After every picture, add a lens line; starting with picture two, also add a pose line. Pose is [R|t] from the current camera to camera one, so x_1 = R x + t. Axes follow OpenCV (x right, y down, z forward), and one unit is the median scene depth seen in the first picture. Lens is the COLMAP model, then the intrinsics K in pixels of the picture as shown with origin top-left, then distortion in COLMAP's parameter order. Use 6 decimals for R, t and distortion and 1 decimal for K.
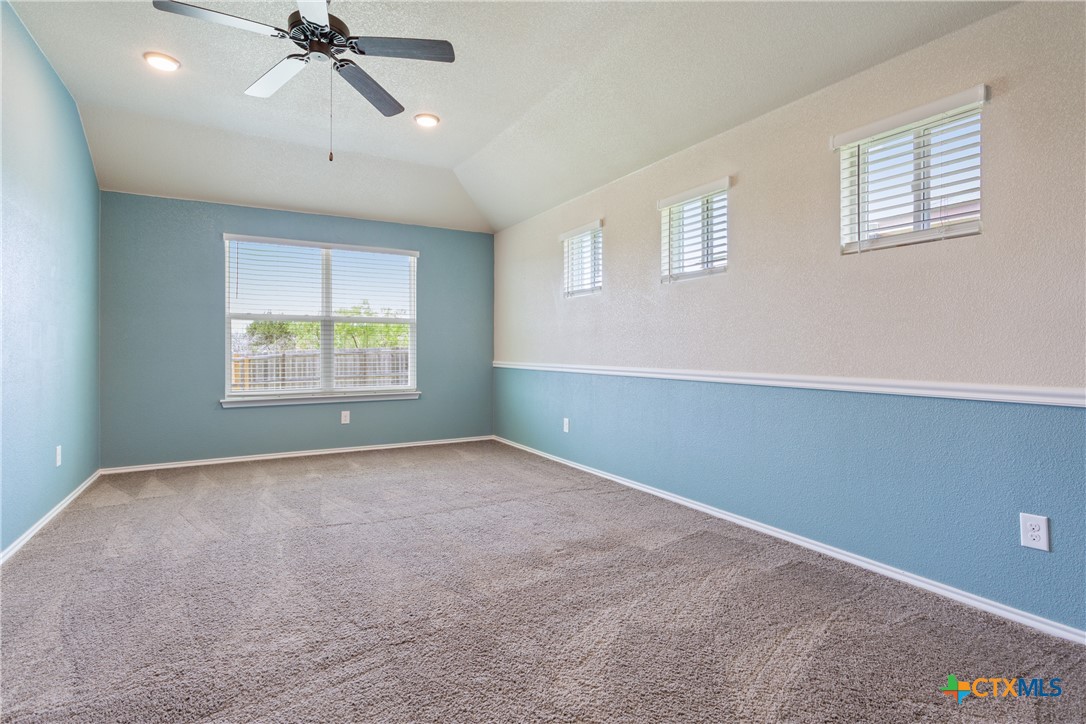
lens RADIAL K [[530.1, 0, 536.3], [0, 530.1, 348.7], [0, 0, 1]] dist [-0.009334, 0.000492]
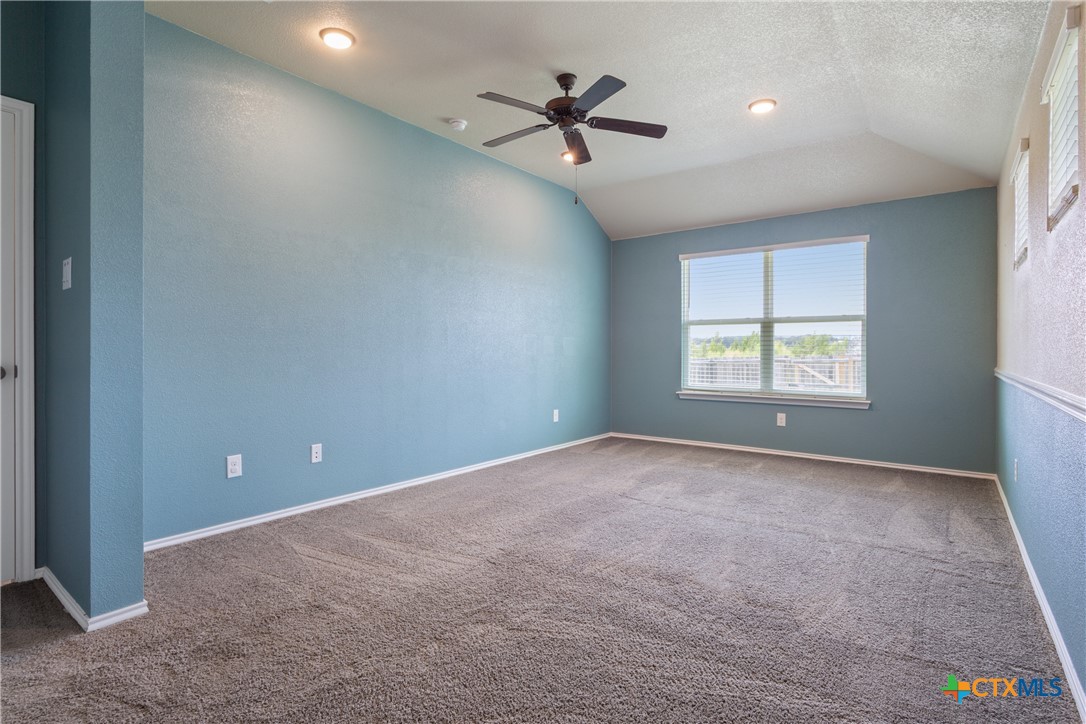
lens RADIAL K [[530.1, 0, 536.3], [0, 530.1, 348.7], [0, 0, 1]] dist [-0.009334, 0.000492]
pose [[0.386088, -0.001048, -0.922461, 0.375722], [-0.002009, 0.999996, -0.001977, 0.000780], [0.922460, 0.002617, 0.386085, 0.204015]]
